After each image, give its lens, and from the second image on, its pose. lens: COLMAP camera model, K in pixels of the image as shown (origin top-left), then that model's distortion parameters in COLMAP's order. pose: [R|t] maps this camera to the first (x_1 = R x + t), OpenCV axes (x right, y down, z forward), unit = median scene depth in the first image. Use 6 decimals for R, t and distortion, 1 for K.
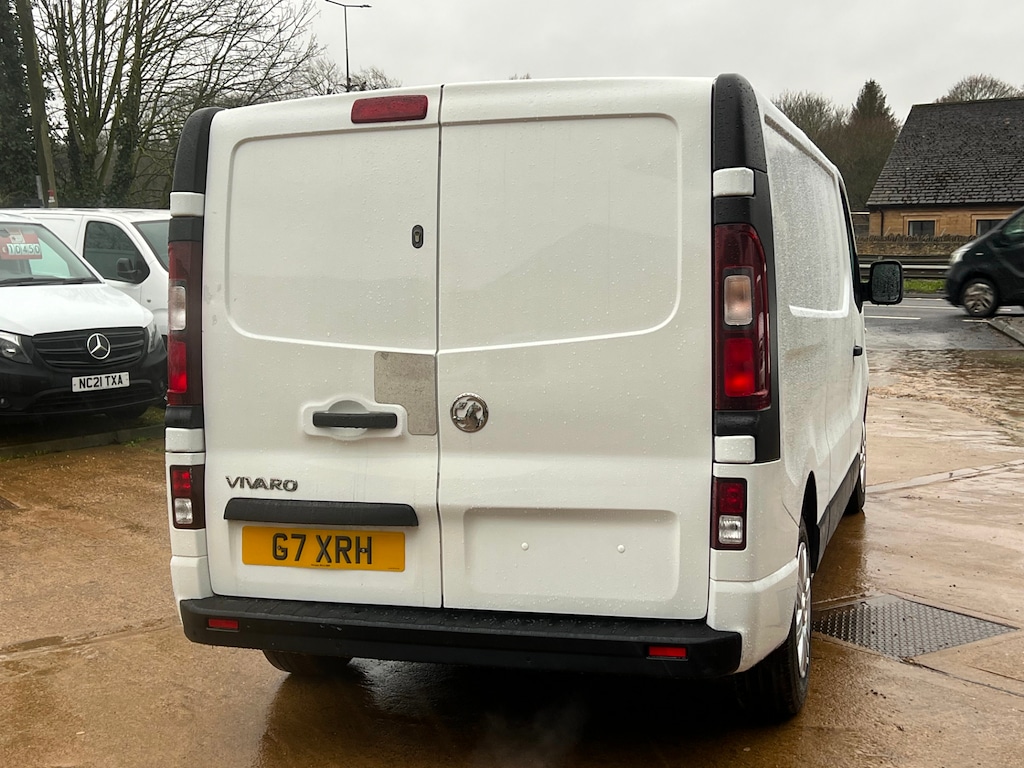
lens RADIAL K [[1307.9, 0, 516.3], [0, 1307.9, 384.4], [0, 0, 1]] dist [0.189399, -0.522025]
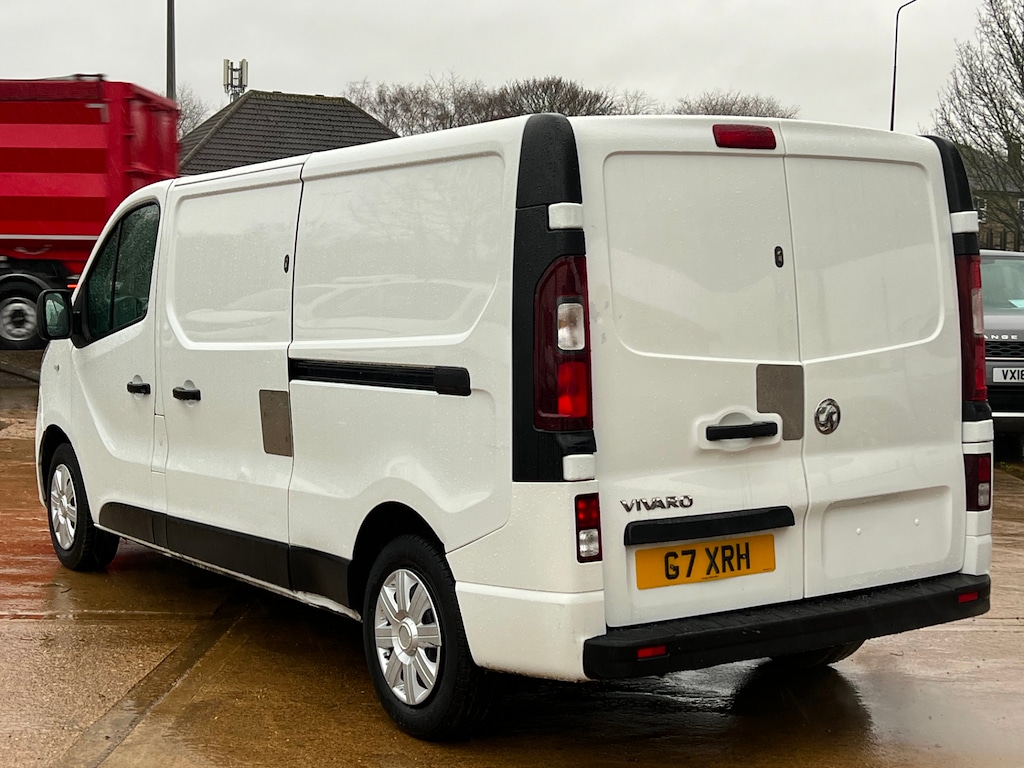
lens RADIAL K [[1525.9, 0, 515.2], [0, 1525.9, 382.5], [0, 0, 1]] dist [0.220518, -0.733909]
pose [[0.628784, -0.033936, 0.776839, -1.165620], [0.059208, 0.998236, -0.004316, -0.016445], [-0.775322, 0.048709, 0.629685, 0.366838]]
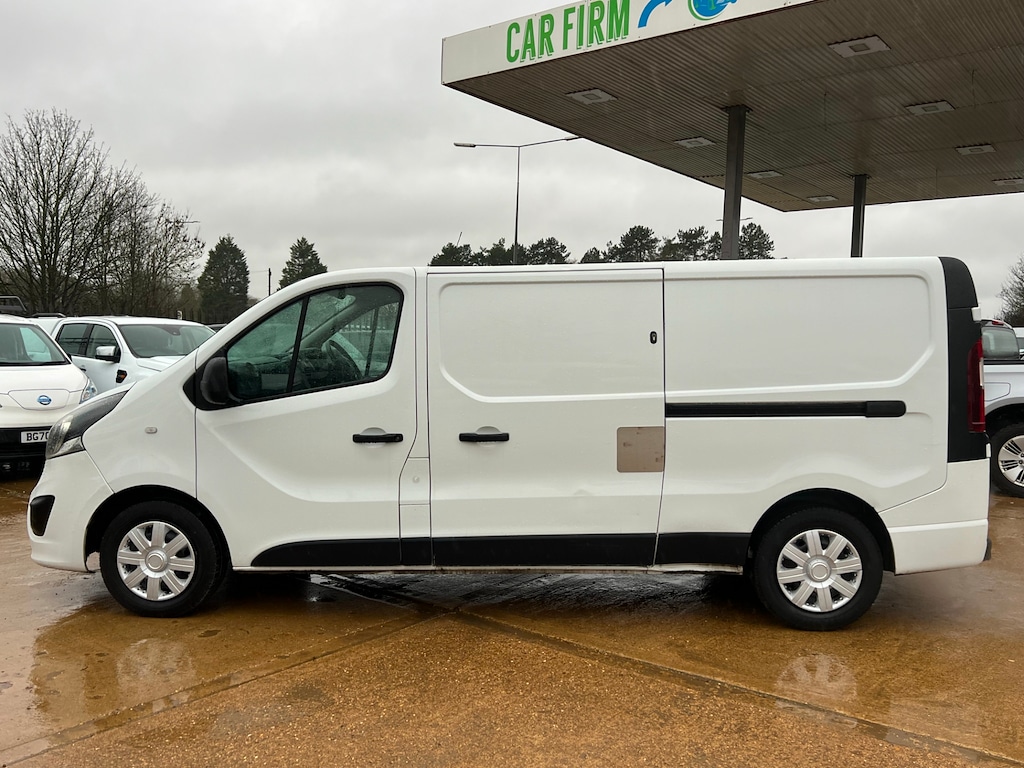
lens RADIAL K [[875.0, 0, 509.5], [0, 875.0, 385.5], [0, 0, 1]] dist [0.075392, -0.109016]
pose [[-0.239738, -0.035296, 0.970196, -1.274066], [0.090113, 0.994216, 0.058437, -0.171481], [-0.966647, 0.101436, -0.235170, 1.937066]]
